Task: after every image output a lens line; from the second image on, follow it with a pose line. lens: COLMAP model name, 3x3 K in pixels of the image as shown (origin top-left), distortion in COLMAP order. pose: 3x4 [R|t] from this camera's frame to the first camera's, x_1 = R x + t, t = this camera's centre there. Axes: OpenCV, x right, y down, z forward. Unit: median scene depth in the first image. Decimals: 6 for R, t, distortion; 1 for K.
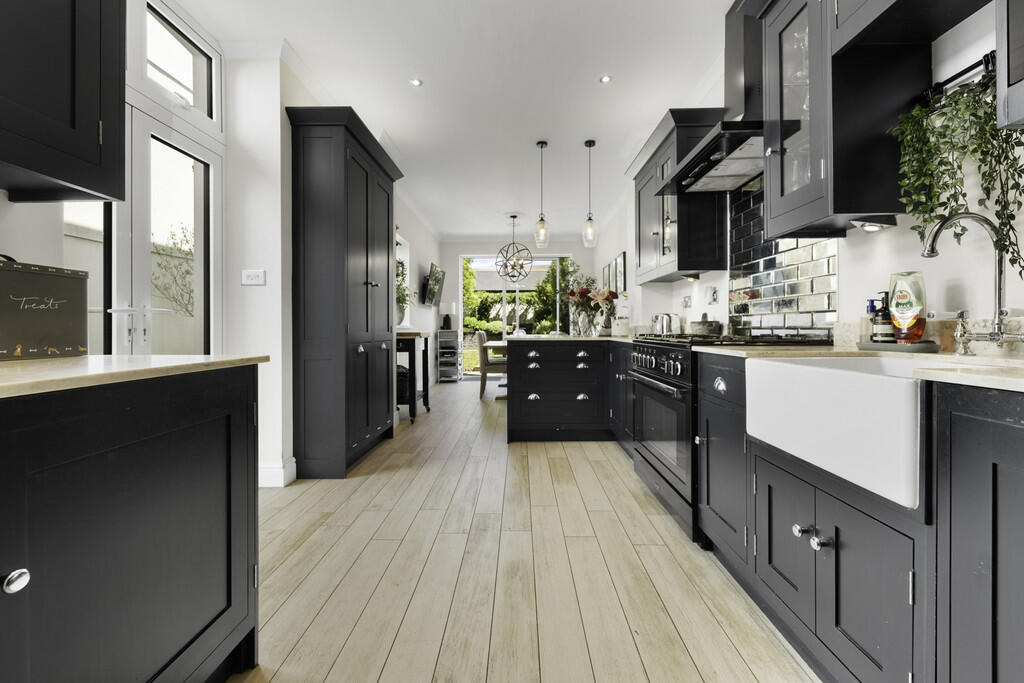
lens RADIAL K [[416.3, 0, 505.9], [0, 416.3, 328.4], [0, 0, 1]] dist [0.004429, -0.002385]
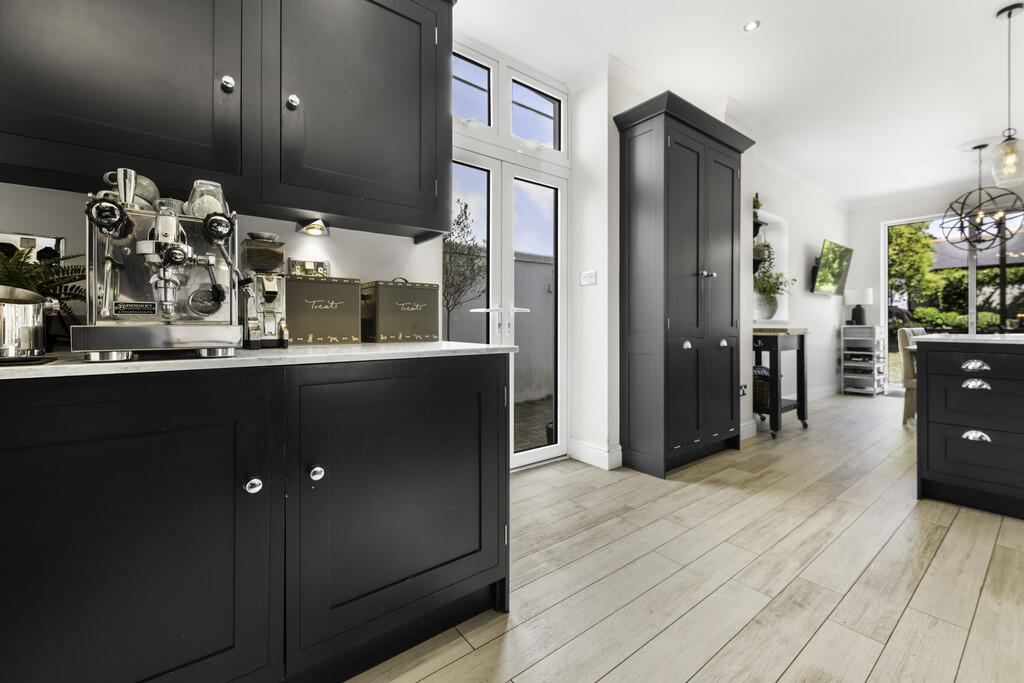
lens RADIAL K [[416.3, 0, 517.0], [0, 416.3, 323.6], [0, 0, 1]] dist [0.004429, -0.002385]
pose [[0.635073, 0.000401, -0.772452, 0.132300], [-0.000177, 1.000000, 0.000374, 0.000782], [0.772452, -0.000101, 0.635073, 0.117350]]
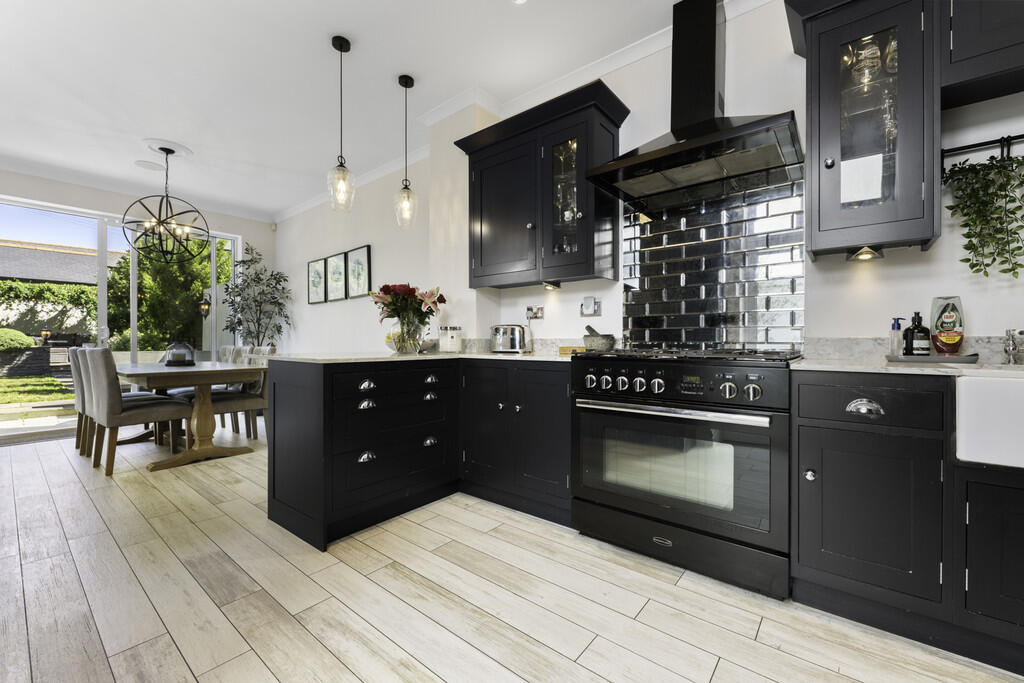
lens RADIAL K [[416.3, 0, 508.1], [0, 416.3, 343.1], [0, 0, 1]] dist [0.004429, -0.002385]
pose [[0.608170, 0.001016, 0.793806, -0.338552], [-0.003093, 0.999995, 0.001090, 0.000721], [-0.793801, -0.003118, 0.608170, 0.569005]]
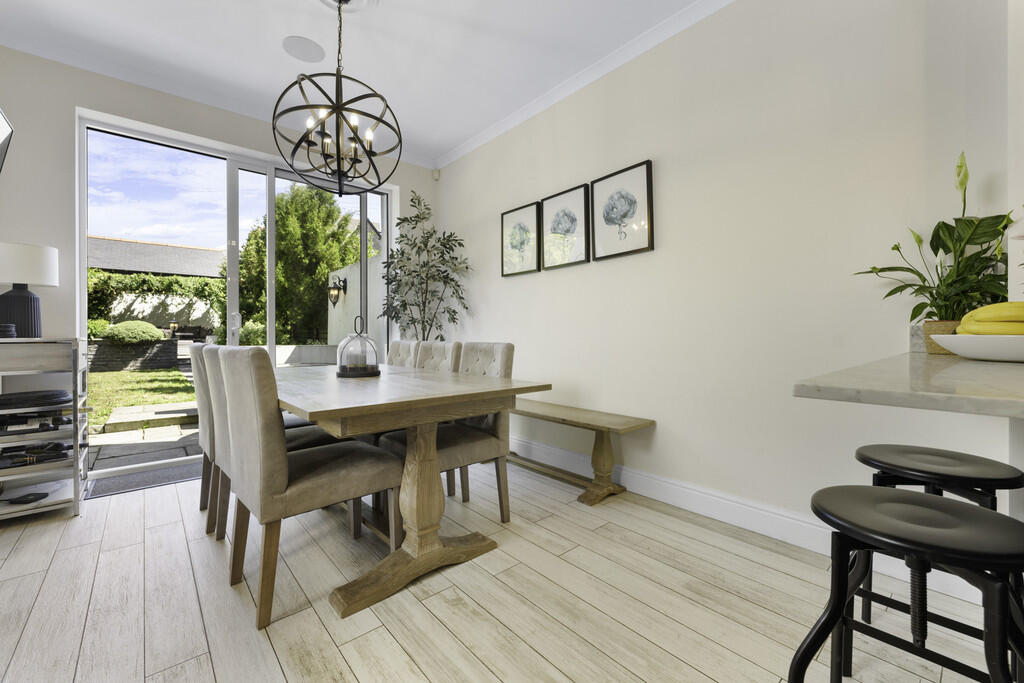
lens RADIAL K [[416.3, 0, 509.4], [0, 416.3, 335.3], [0, 0, 1]] dist [0.004429, -0.002385]
pose [[0.730665, -0.000267, 0.682736, -0.237105], [-0.001685, 0.999996, 0.002195, 0.002742], [-0.682734, -0.002754, 0.730662, 1.449745]]
